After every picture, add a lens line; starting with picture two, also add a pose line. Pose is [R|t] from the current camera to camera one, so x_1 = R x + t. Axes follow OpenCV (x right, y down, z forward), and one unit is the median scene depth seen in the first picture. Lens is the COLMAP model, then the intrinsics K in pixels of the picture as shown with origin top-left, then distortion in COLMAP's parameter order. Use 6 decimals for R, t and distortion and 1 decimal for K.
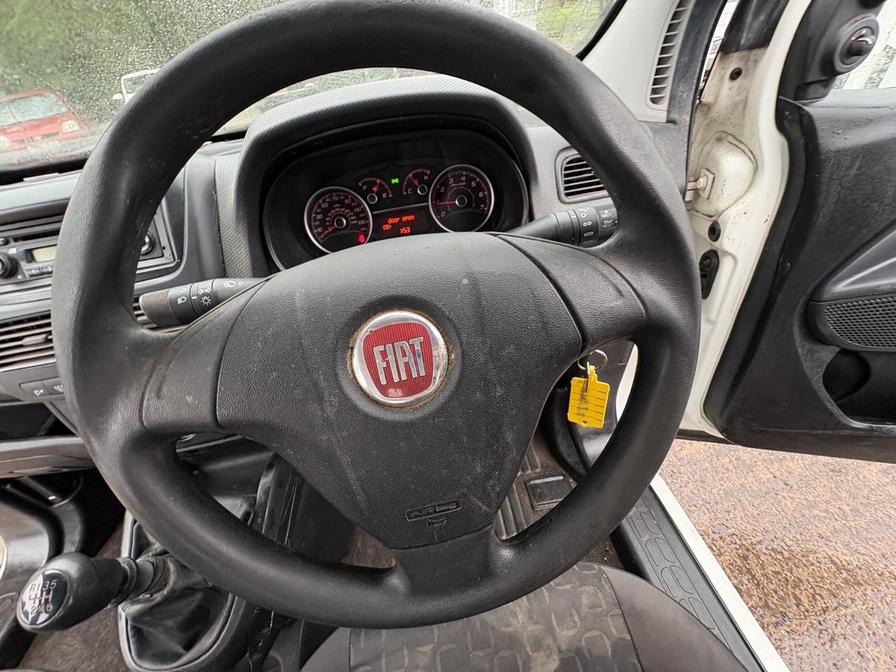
lens RADIAL K [[354.8, 0, 450.5], [0, 354.8, 333.0], [0, 0, 1]] dist [-0.001466, 0.000303]
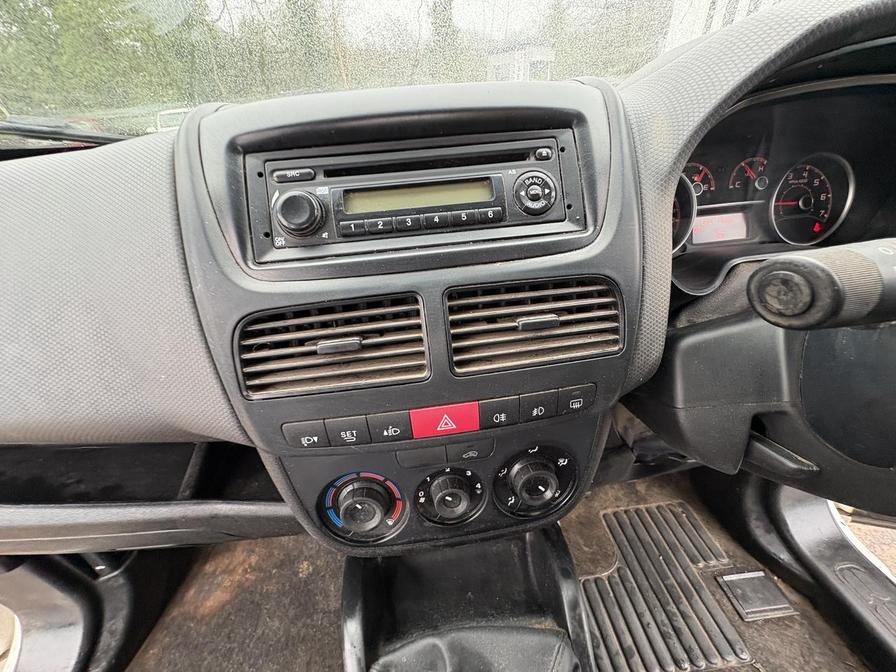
lens RADIAL K [[354.8, 0, 451.4], [0, 354.8, 335.1], [0, 0, 1]] dist [-0.001466, 0.000303]
pose [[0.997701, 0.065811, 0.016176, -0.720398], [-0.063435, 0.990889, -0.118808, 0.041896], [-0.023848, 0.117509, 0.992785, 0.315705]]
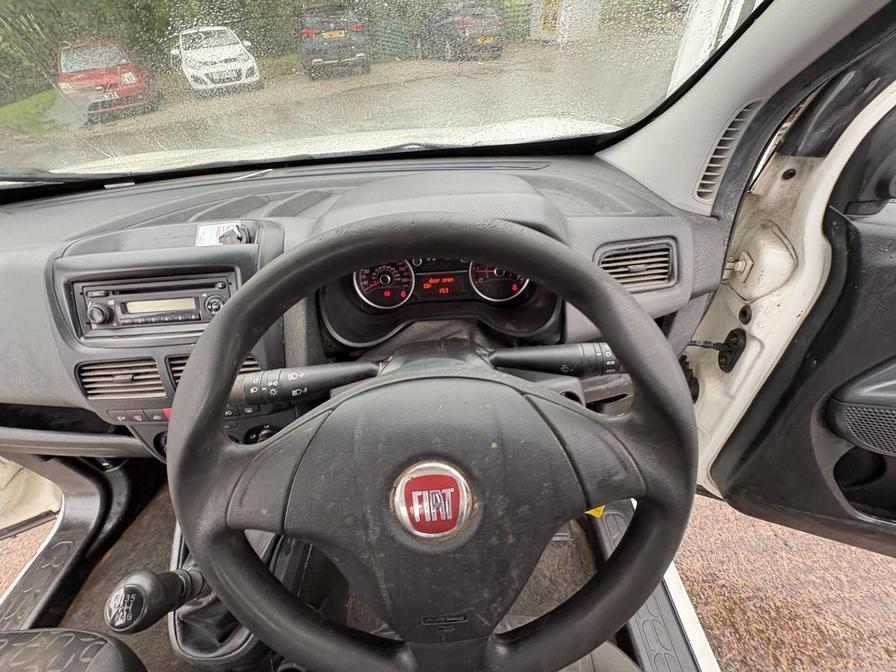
lens RADIAL K [[354.8, 0, 450.9], [0, 354.8, 332.5], [0, 0, 1]] dist [-0.001466, 0.000303]
pose [[0.991203, 0.120933, -0.053766, -0.034389], [-0.118288, 0.991723, 0.049938, -0.229302], [0.059361, -0.043139, 0.997304, -0.074448]]
